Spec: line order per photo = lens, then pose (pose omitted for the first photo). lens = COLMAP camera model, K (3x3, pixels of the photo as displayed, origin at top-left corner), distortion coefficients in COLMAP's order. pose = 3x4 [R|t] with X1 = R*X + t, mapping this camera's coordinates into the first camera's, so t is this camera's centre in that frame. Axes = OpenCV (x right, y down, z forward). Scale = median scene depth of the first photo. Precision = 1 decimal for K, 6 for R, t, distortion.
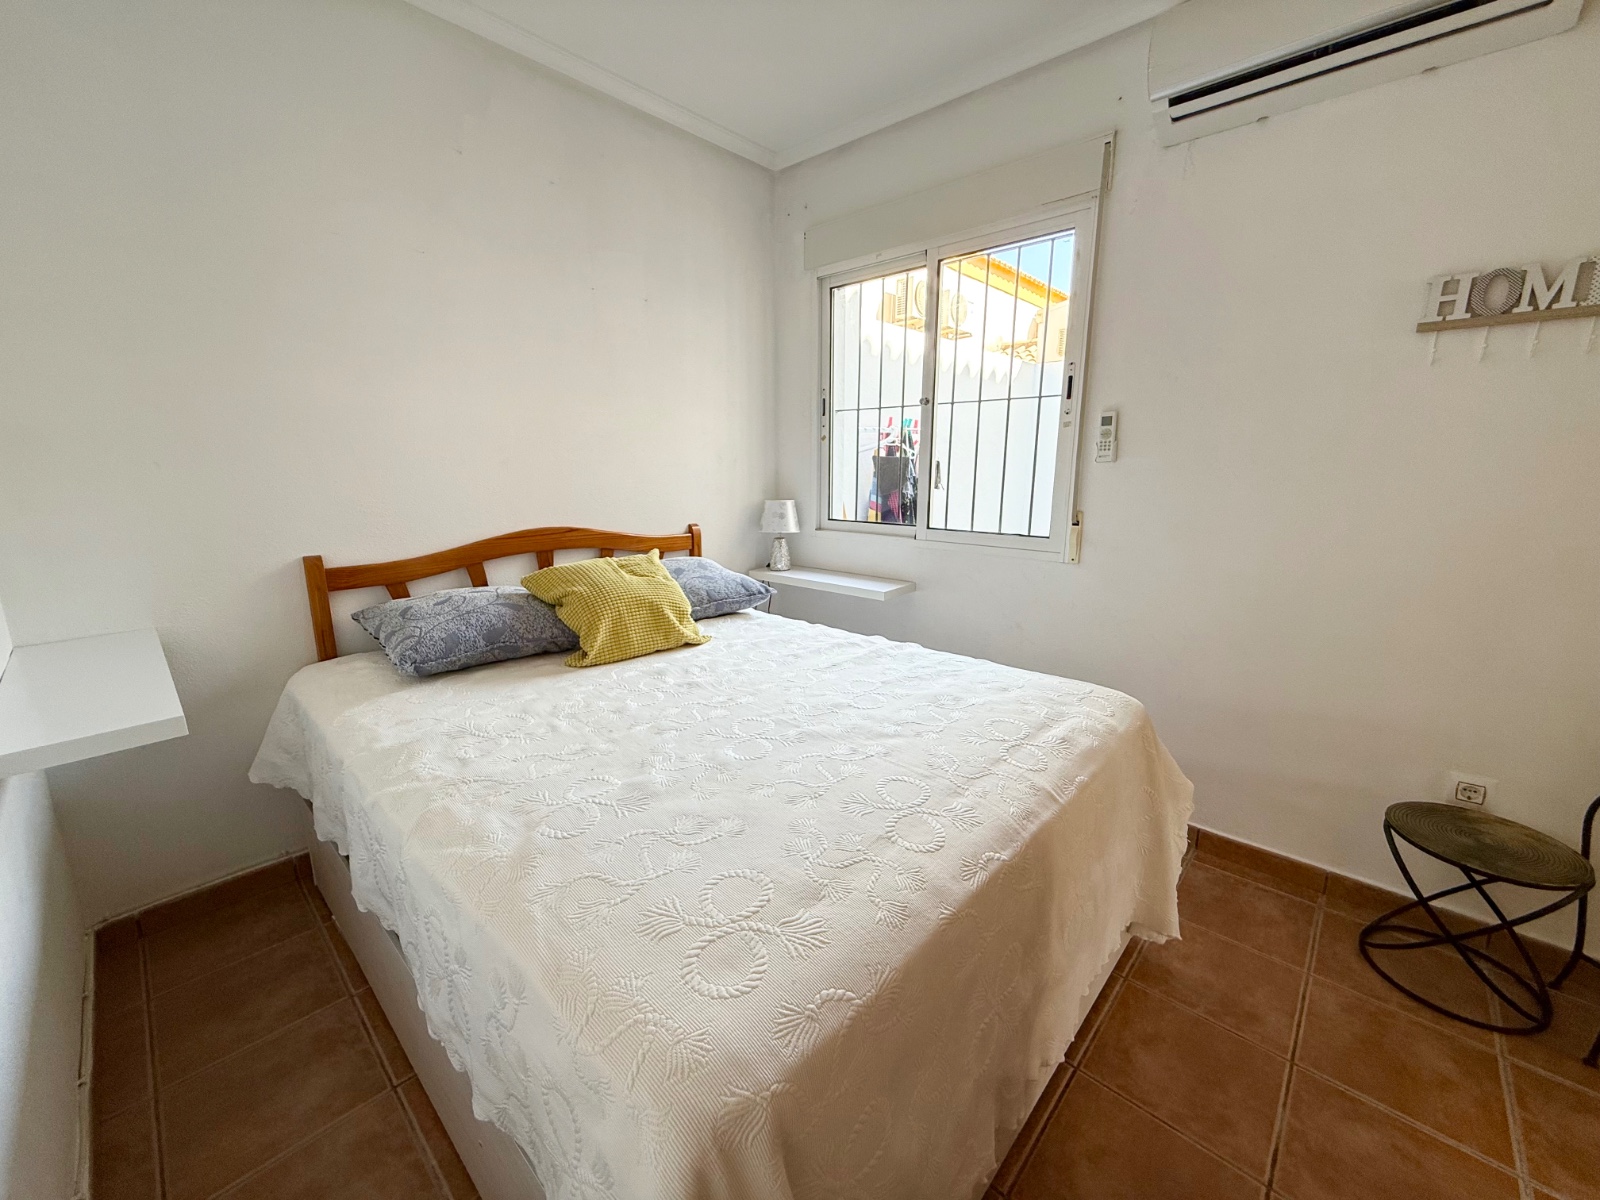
lens RADIAL K [[635.1, 0, 799.3], [0, 635.1, 598.3], [0, 0, 1]] dist [0.000827, 0.000137]
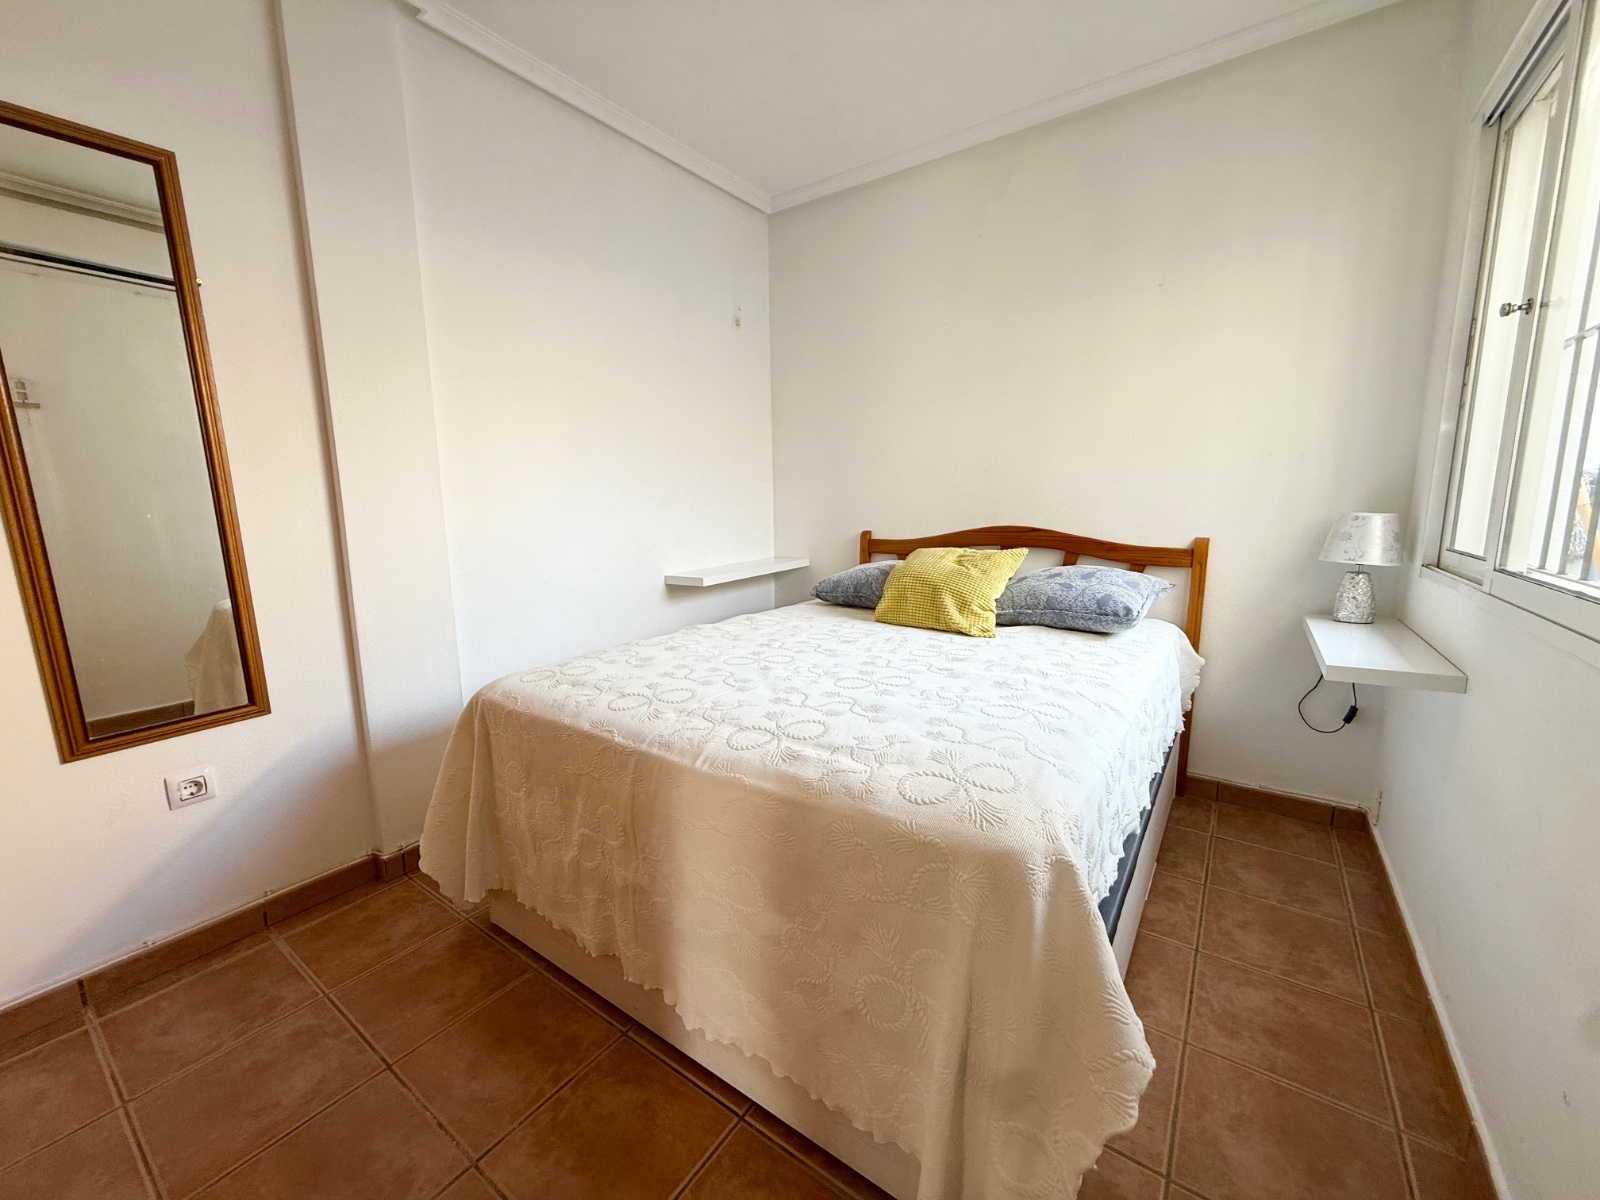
lens RADIAL K [[635.1, 0, 799.3], [0, 635.1, 601.5], [0, 0, 1]] dist [0.000827, 0.000137]
pose [[0.133895, 0.156481, -0.978563, 0.911135], [-0.194472, 0.972404, 0.128887, -0.068831], [0.971727, 0.173046, 0.160631, 0.614702]]
